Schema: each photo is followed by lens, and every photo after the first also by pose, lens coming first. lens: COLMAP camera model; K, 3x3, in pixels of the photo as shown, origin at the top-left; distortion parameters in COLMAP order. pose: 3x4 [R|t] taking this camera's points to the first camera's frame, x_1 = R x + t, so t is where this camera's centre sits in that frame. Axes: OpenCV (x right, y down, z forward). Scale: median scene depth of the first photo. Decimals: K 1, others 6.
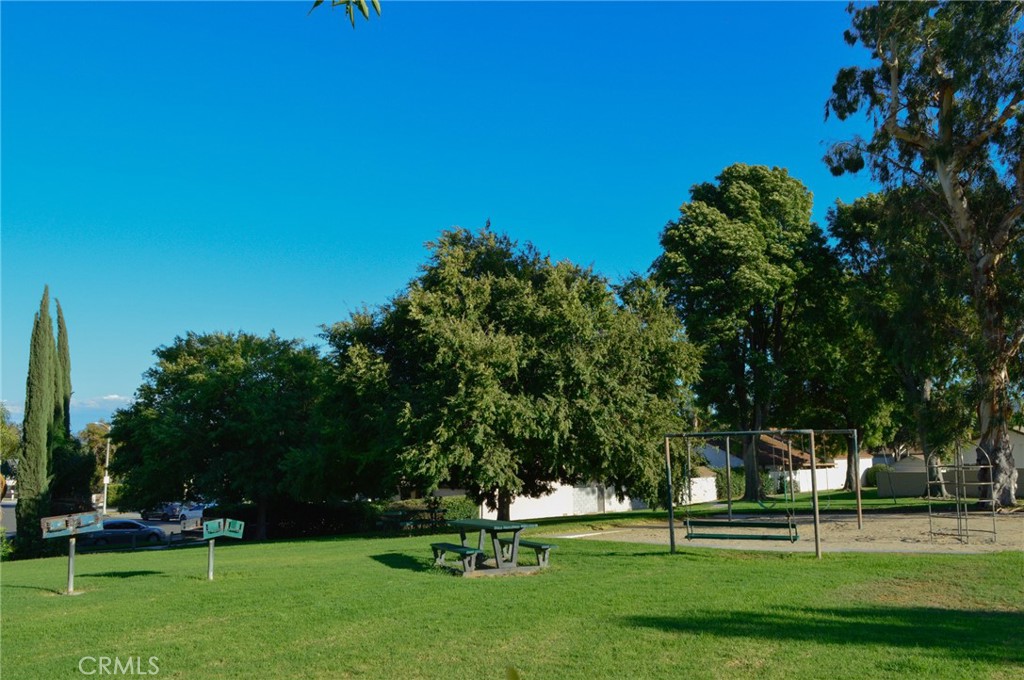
lens RADIAL K [[826.1, 0, 526.4], [0, 826.1, 336.6], [0, 0, 1]] dist [-0.007893, 0.002443]
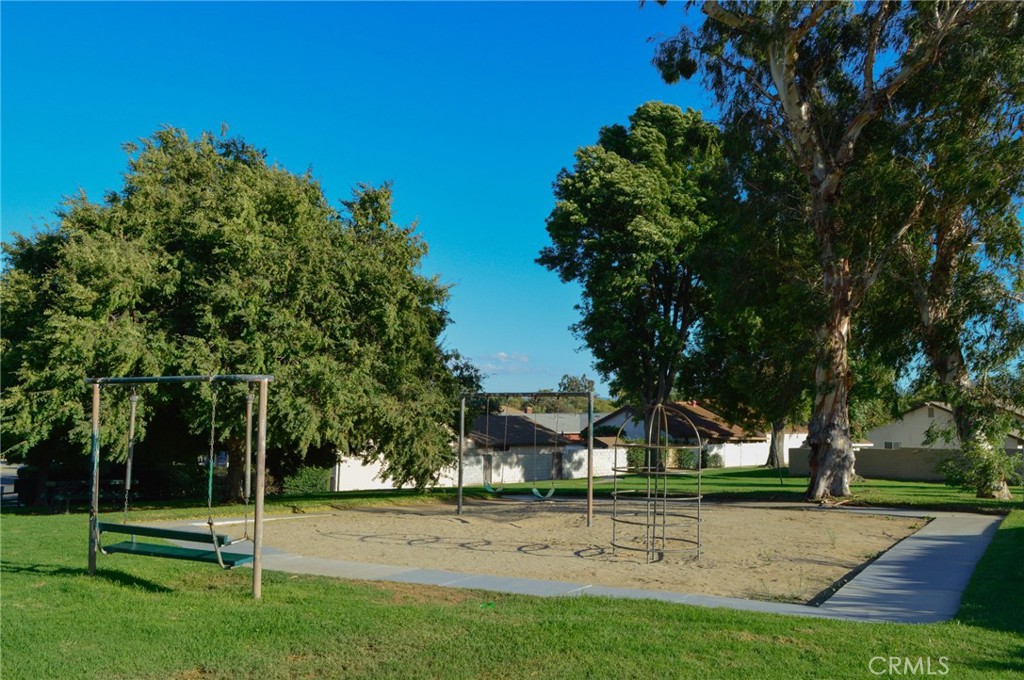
lens RADIAL K [[803.8, 0, 515.6], [0, 803.8, 332.7], [0, 0, 1]] dist [-0.000740, 0.003365]
pose [[0.999465, 0.026708, -0.018889, 0.229179], [-0.026075, 0.999116, 0.032983, 0.024702], [0.019753, -0.032472, 0.999277, 0.187150]]
